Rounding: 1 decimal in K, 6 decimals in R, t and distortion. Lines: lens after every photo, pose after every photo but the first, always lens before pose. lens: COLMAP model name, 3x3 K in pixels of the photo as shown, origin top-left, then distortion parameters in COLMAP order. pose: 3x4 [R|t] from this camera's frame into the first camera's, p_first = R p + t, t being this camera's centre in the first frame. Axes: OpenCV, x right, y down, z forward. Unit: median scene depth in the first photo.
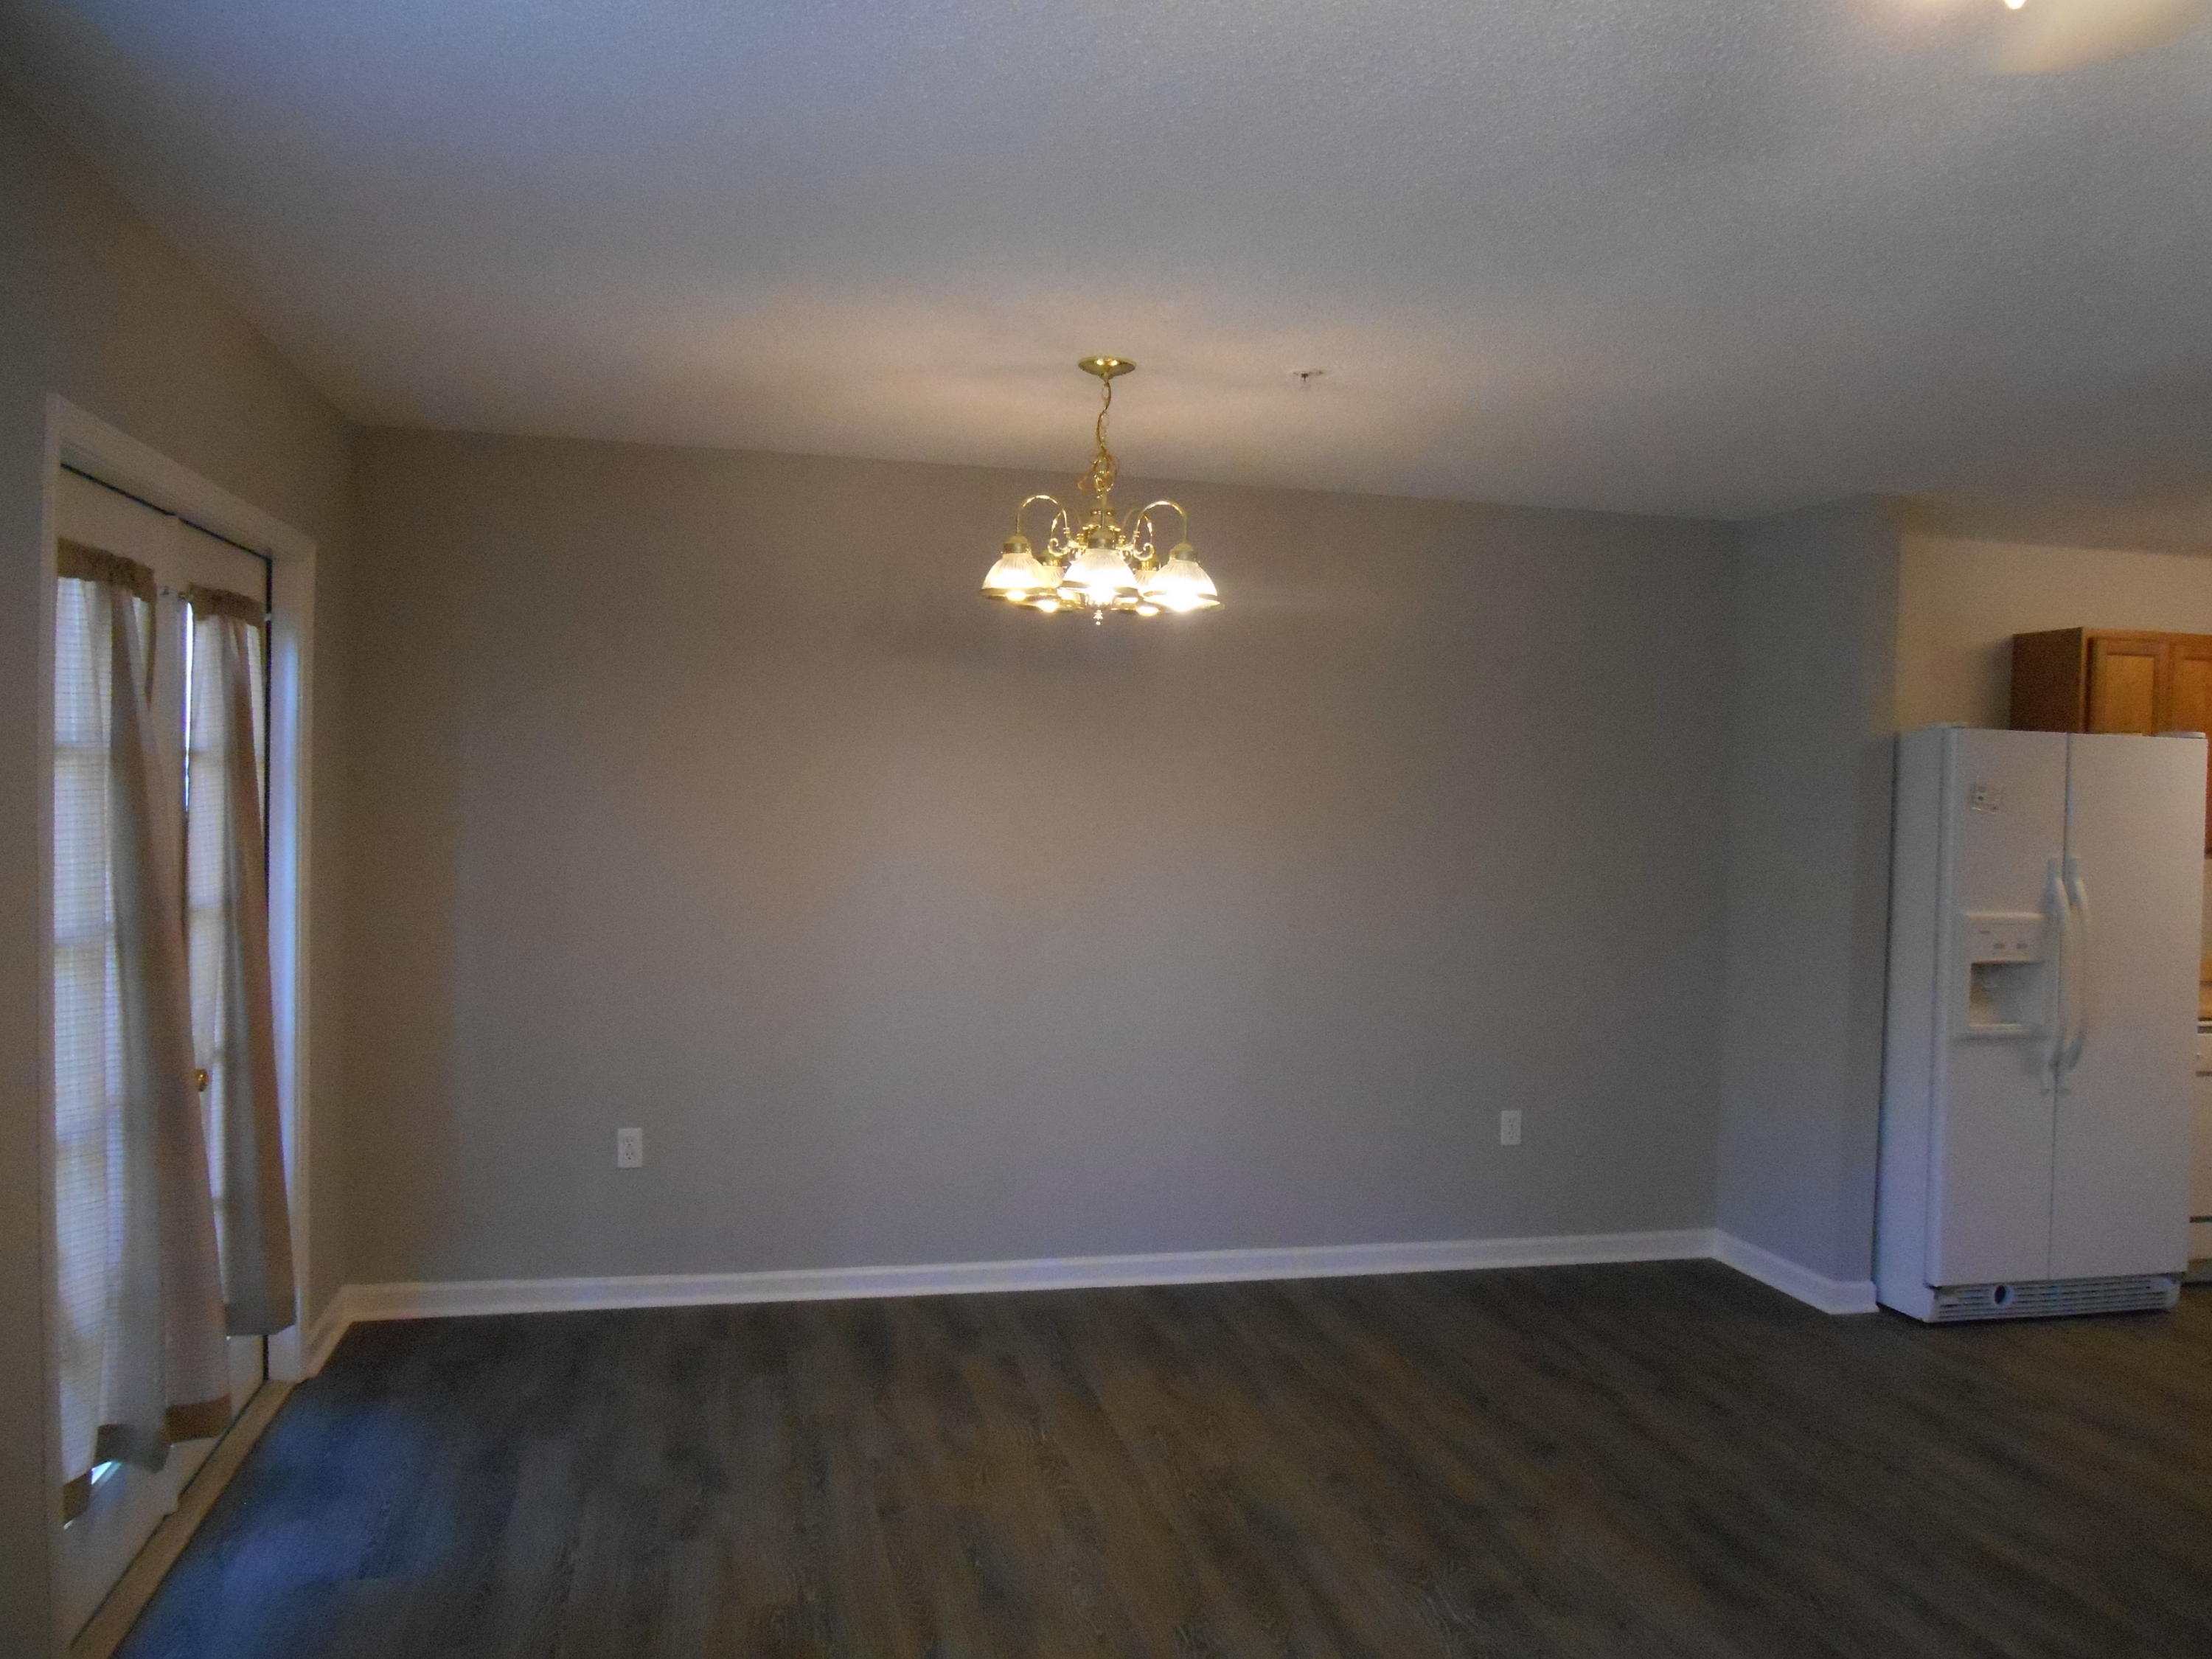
lens RADIAL K [[1689.9, 0, 1106.0], [0, 1689.9, 829.5], [0, 0, 1]] dist [-0.009197, -0.003146]
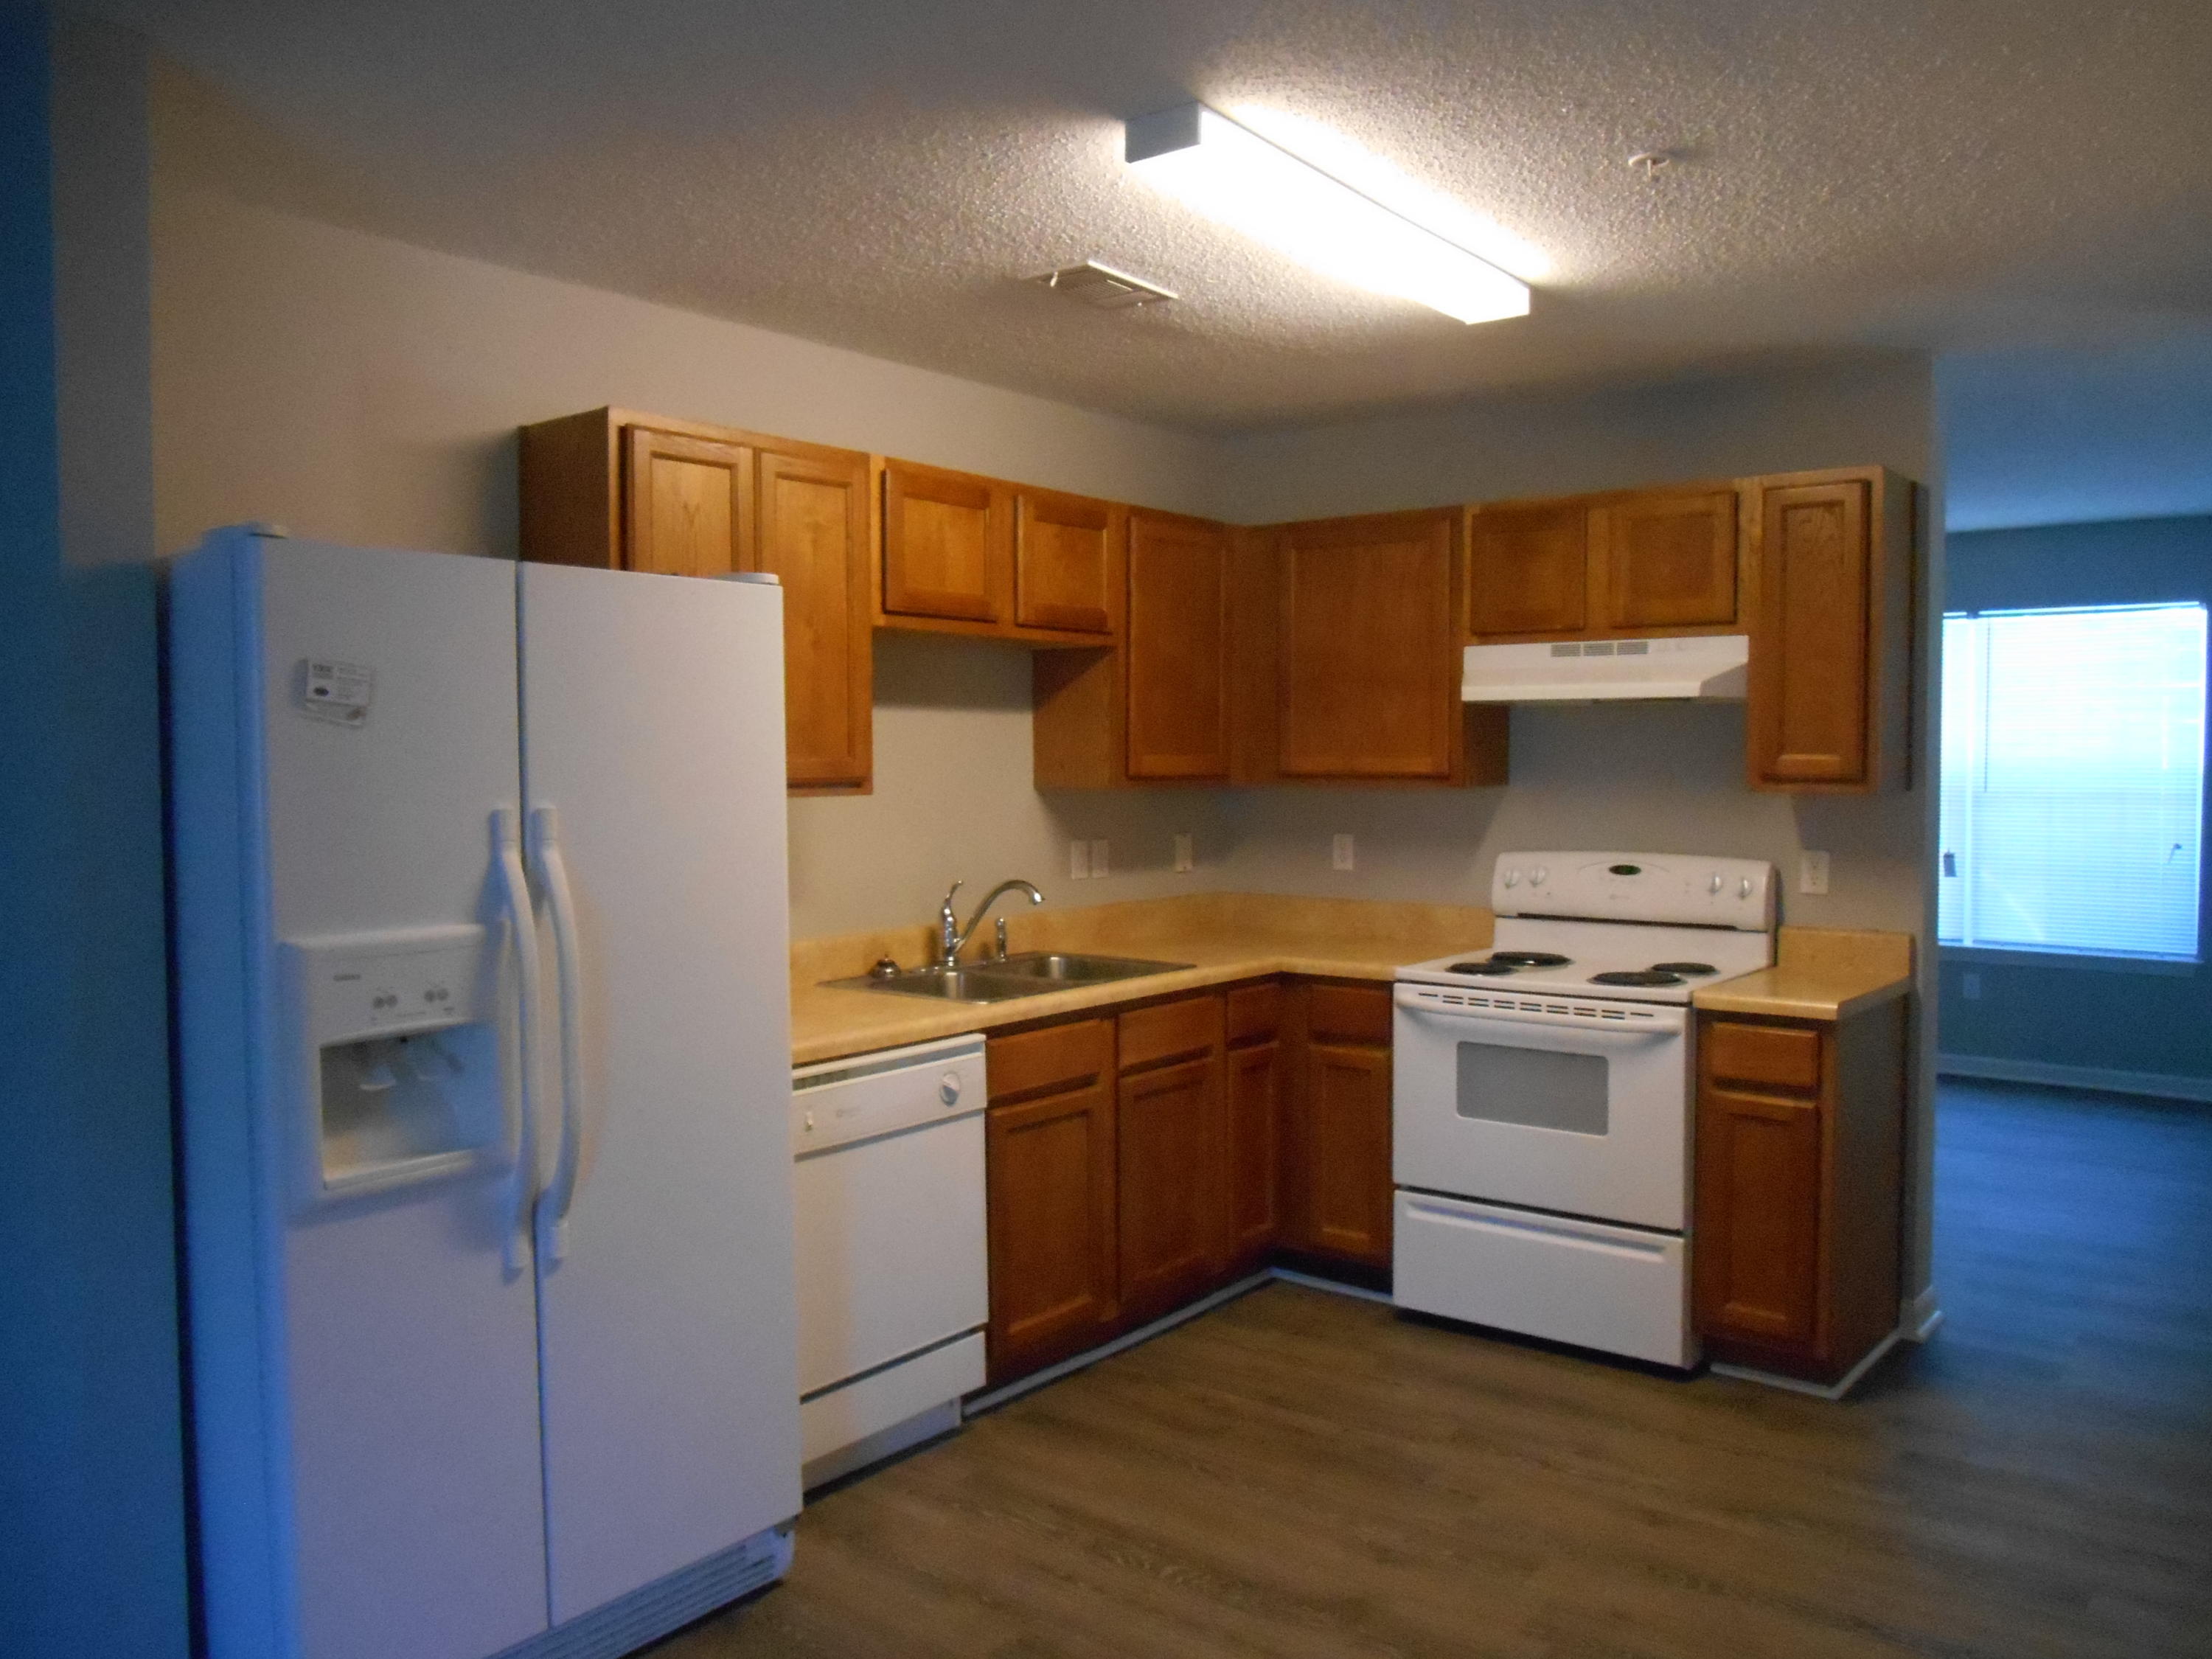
lens RADIAL K [[1689.9, 0, 1106.0], [0, 1689.9, 829.5], [0, 0, 1]] dist [-0.009197, -0.003146]
pose [[0.789049, -0.063118, 0.611080, 0.397688], [0.047629, 0.997999, 0.041583, 0.010358], [-0.612482, -0.003706, 0.790476, 0.493482]]
